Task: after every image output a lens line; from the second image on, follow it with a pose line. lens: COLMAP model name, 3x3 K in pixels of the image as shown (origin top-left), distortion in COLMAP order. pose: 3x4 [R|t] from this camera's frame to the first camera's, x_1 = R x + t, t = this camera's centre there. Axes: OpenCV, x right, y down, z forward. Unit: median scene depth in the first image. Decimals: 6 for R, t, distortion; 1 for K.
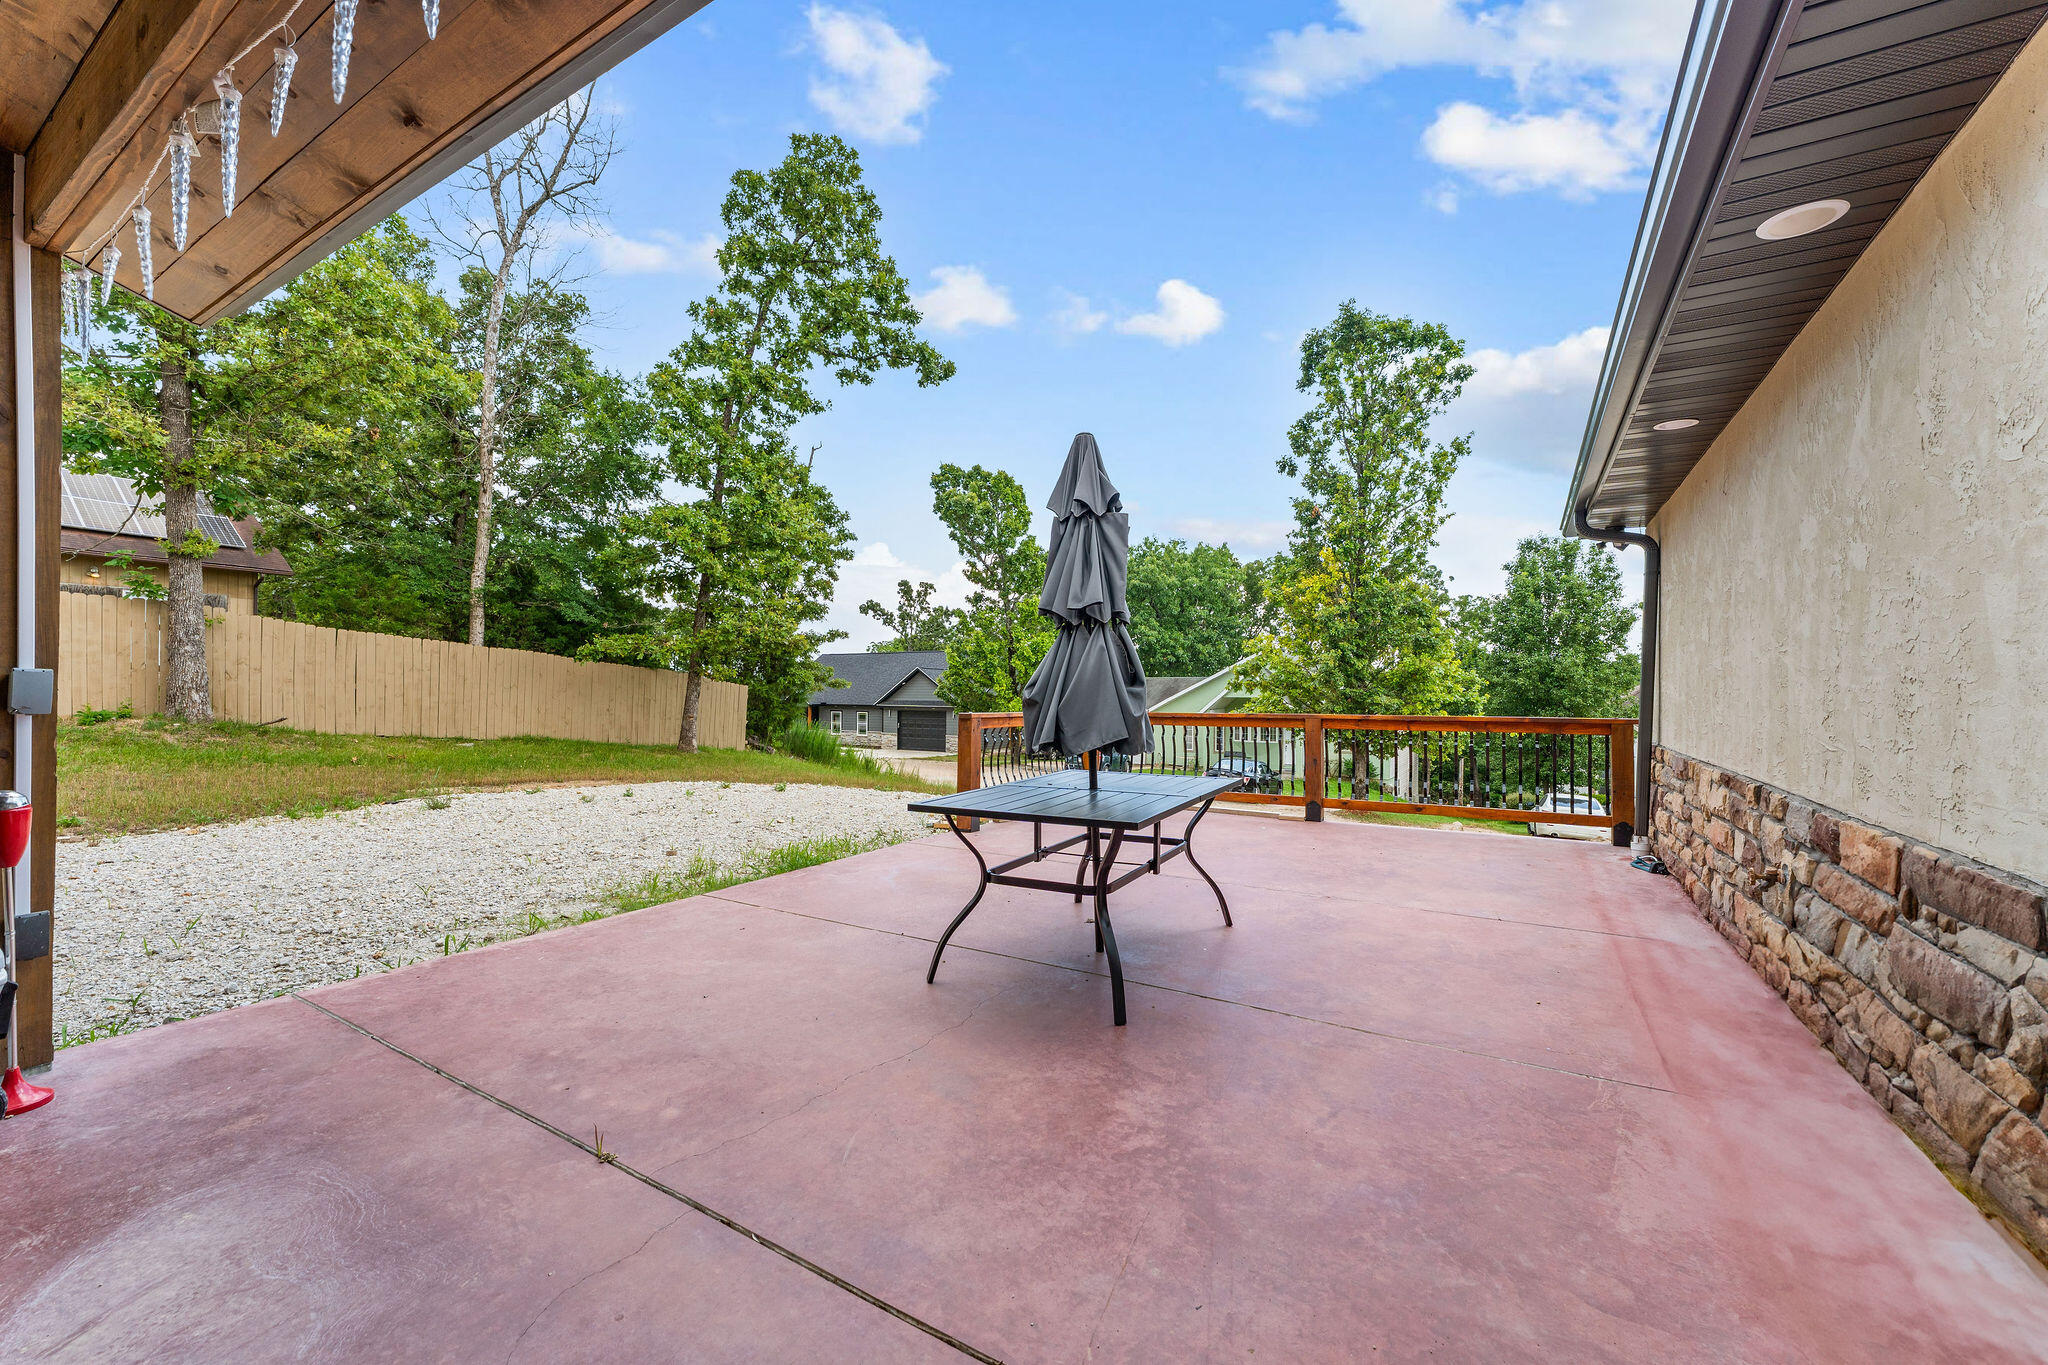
lens RADIAL K [[806.6, 0, 1024.0], [0, 806.6, 682.5], [0, 0, 1]] dist [-0.001813, 0.000091]
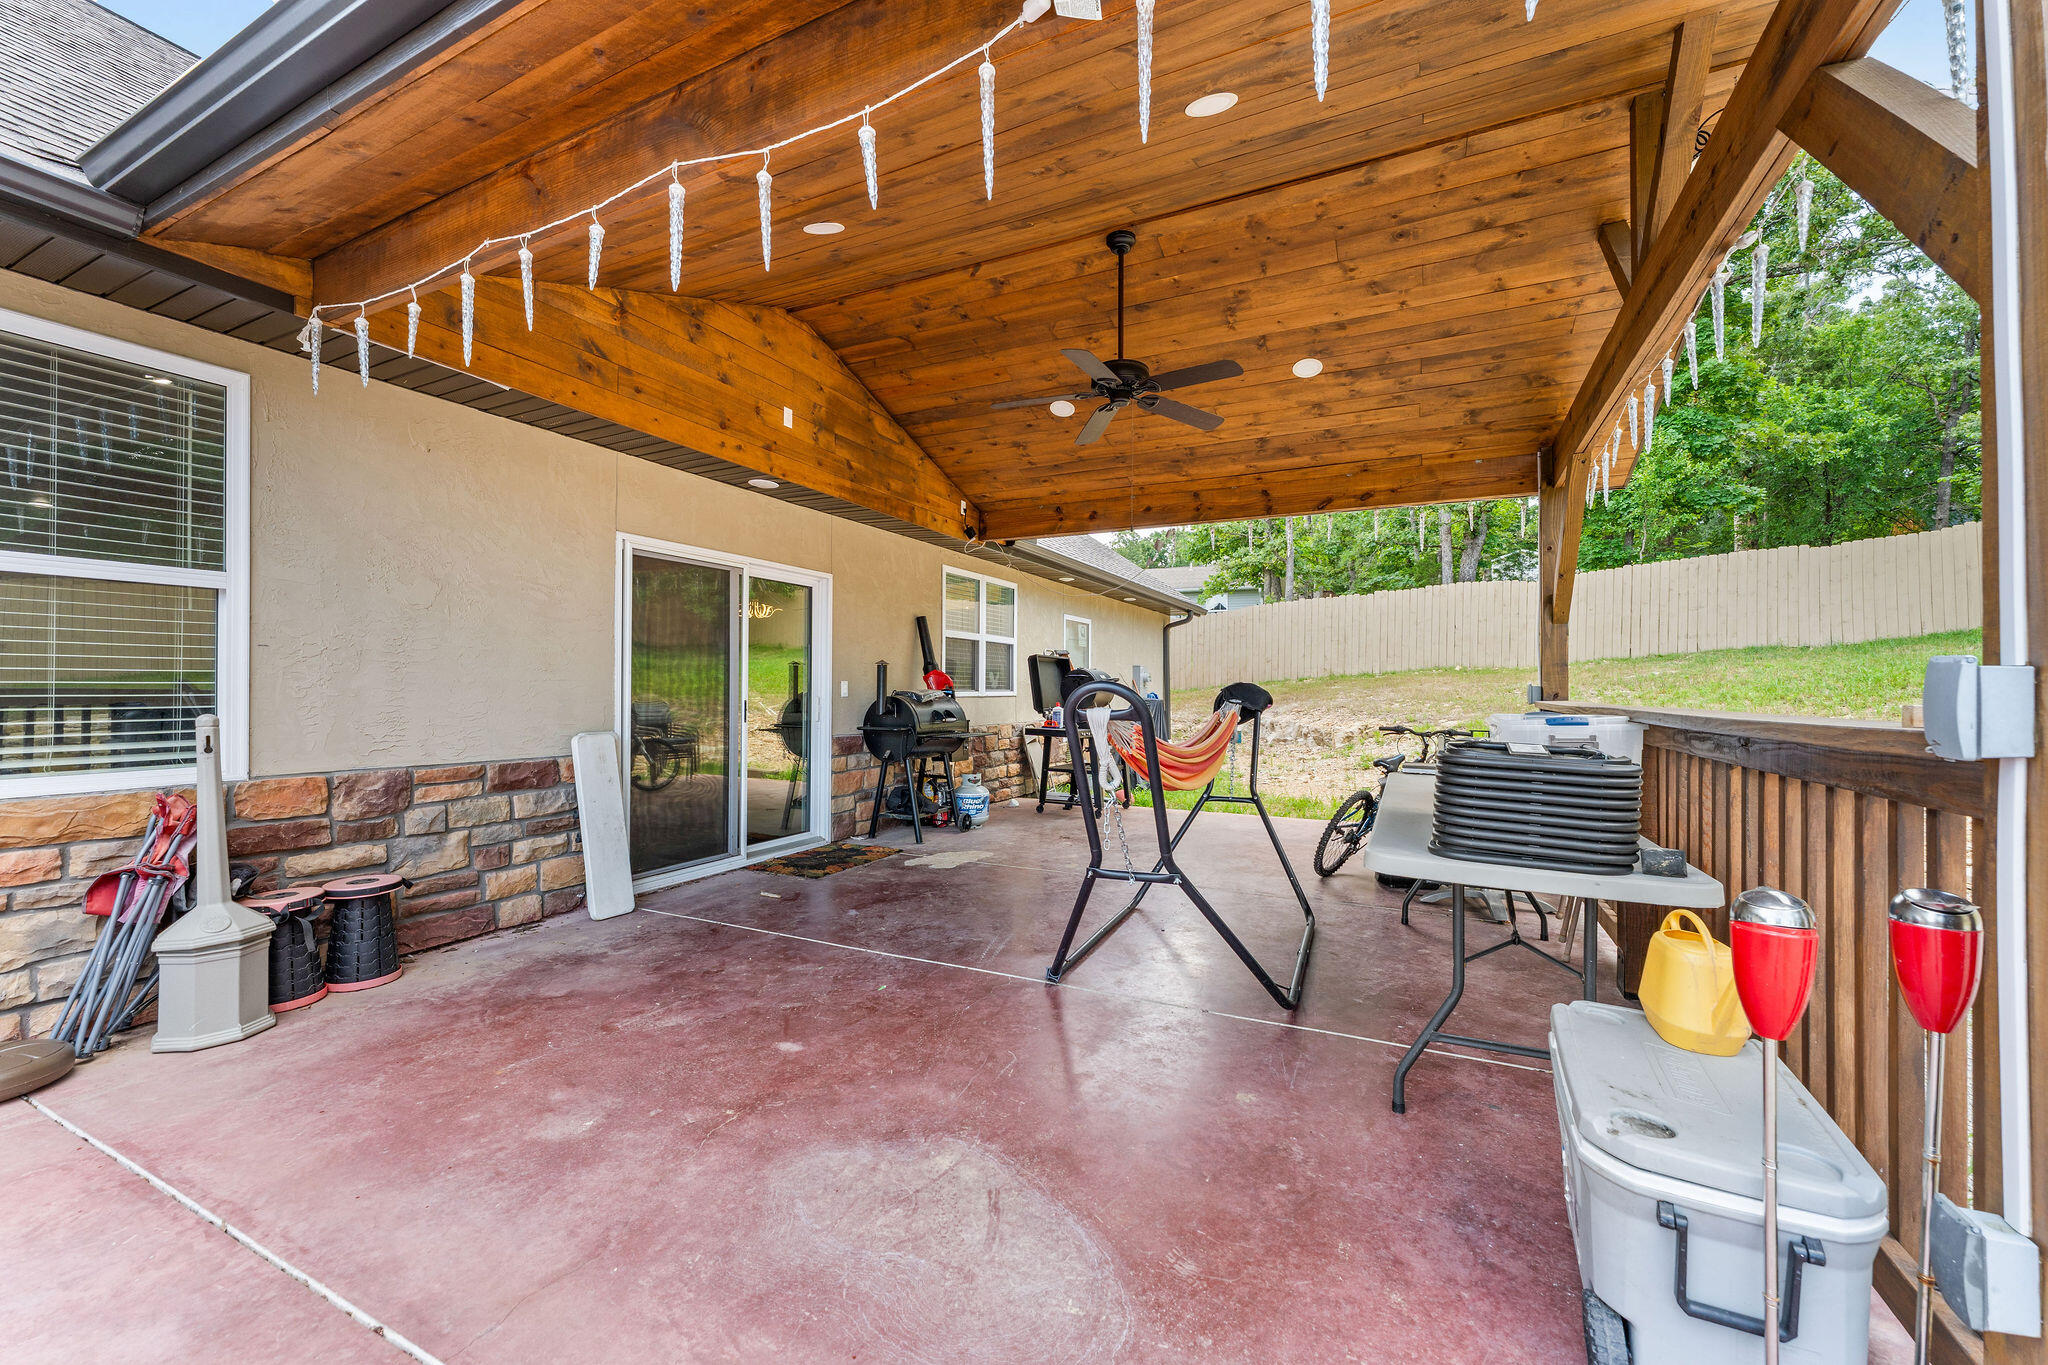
lens RADIAL K [[806.6, 0, 1024.0], [0, 806.6, 682.5], [0, 0, 1]] dist [-0.001813, 0.000091]
pose [[-0.996371, -0.010458, -0.084474, -0.070413], [-0.008957, 0.999796, -0.018127, 0.001063], [0.084646, -0.017304, -0.996261, 0.144357]]
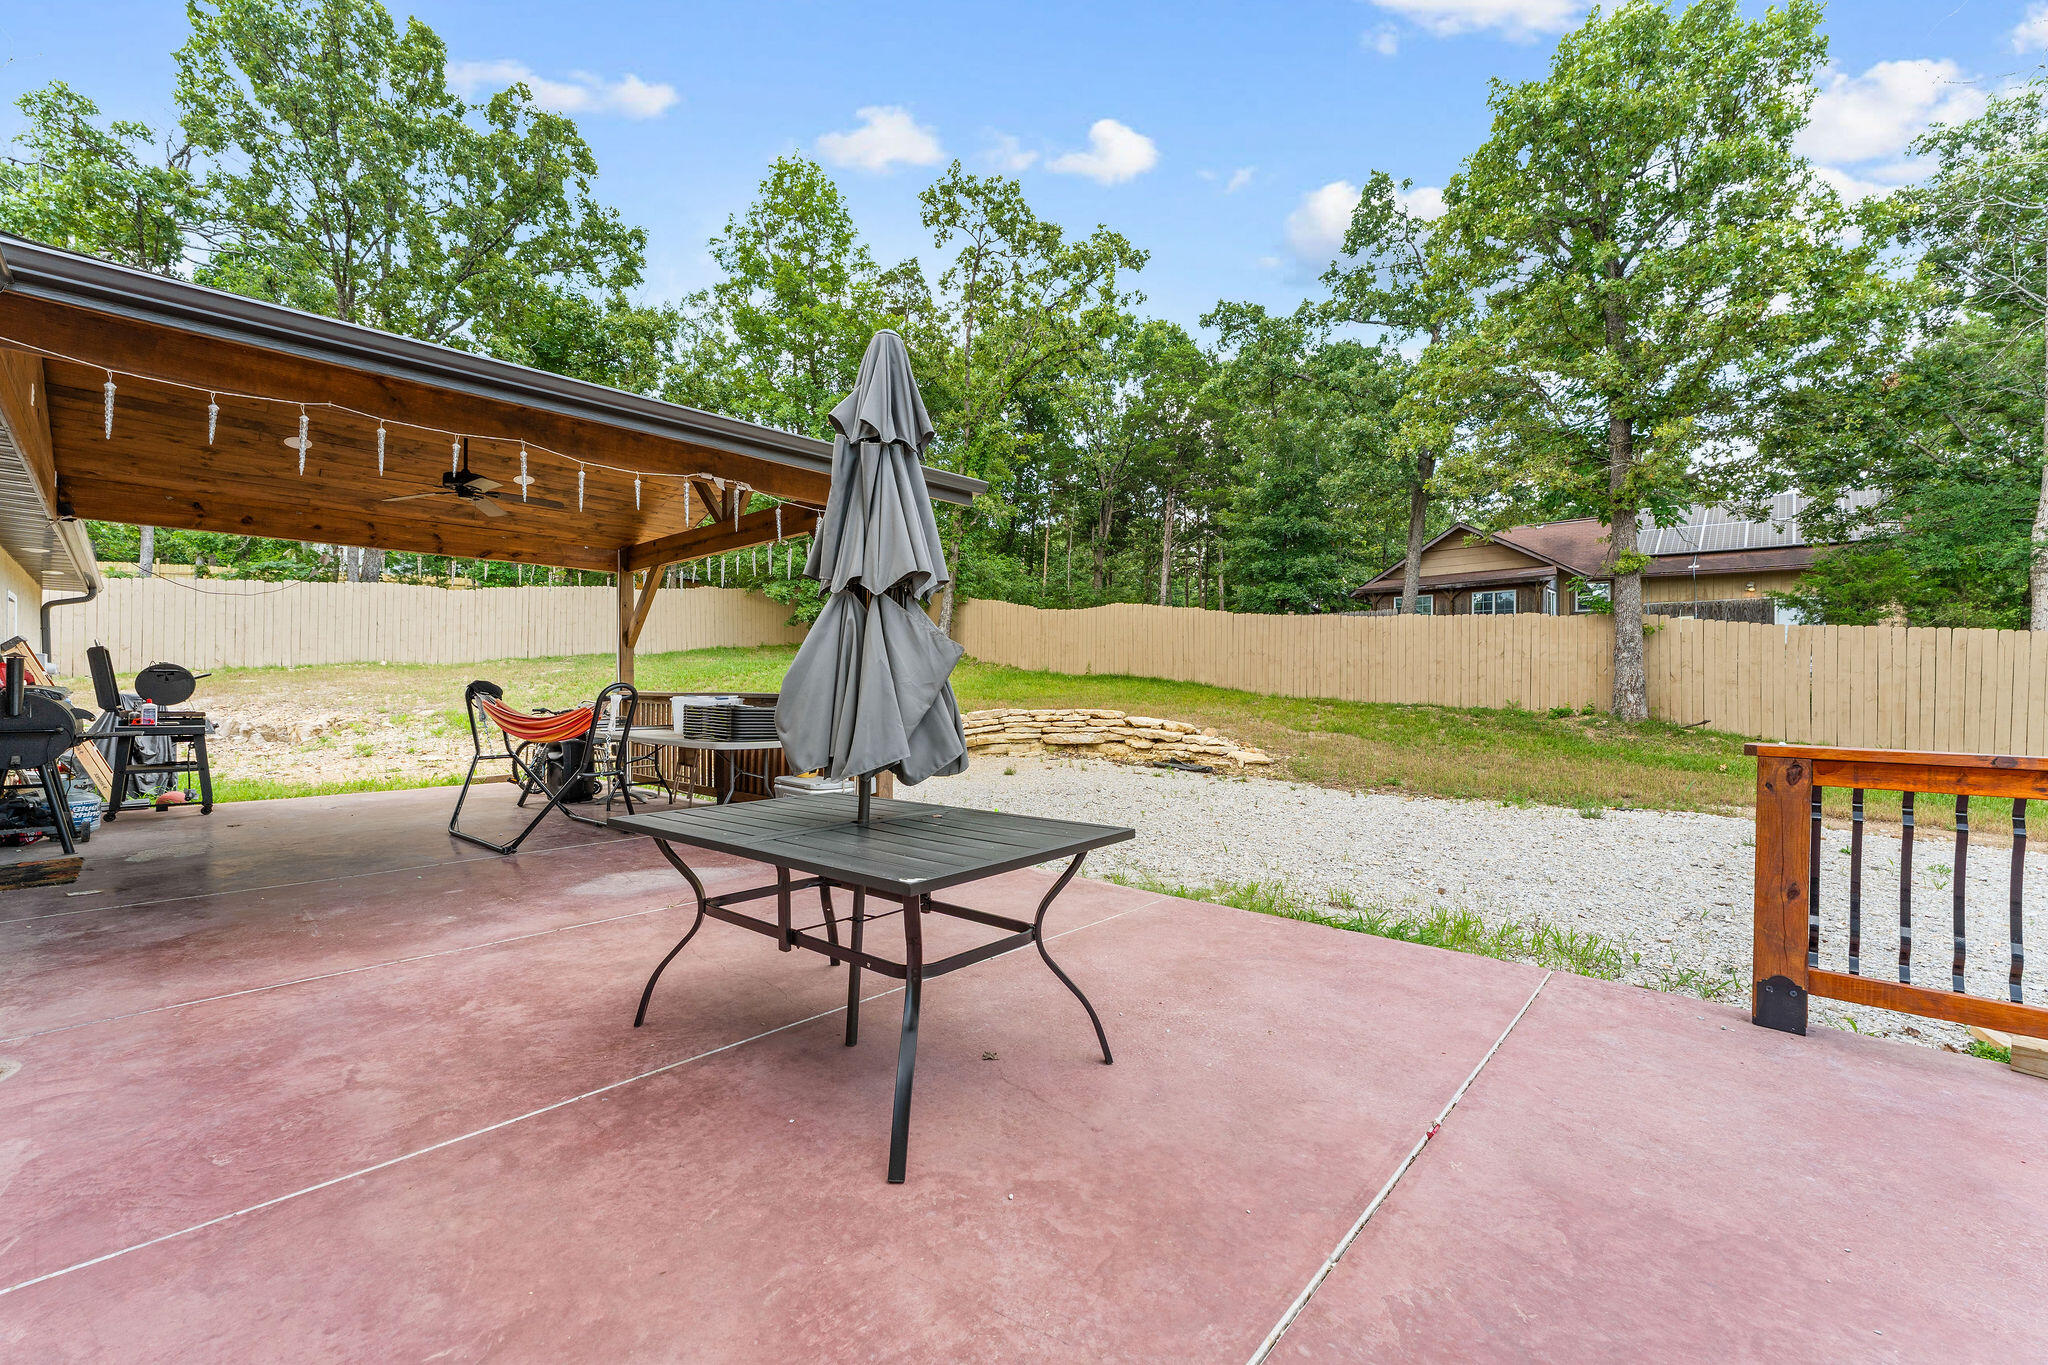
lens RADIAL K [[818.3, 0, 1024.0], [0, 818.3, 682.5], [0, 0, 1]] dist [-0.001276, -0.000312]
pose [[-0.192205, -0.009155, -0.981312, 0.126464], [0.005729, 0.999929, -0.010451, 0.001866], [0.981338, -0.007631, -0.192139, 0.205874]]
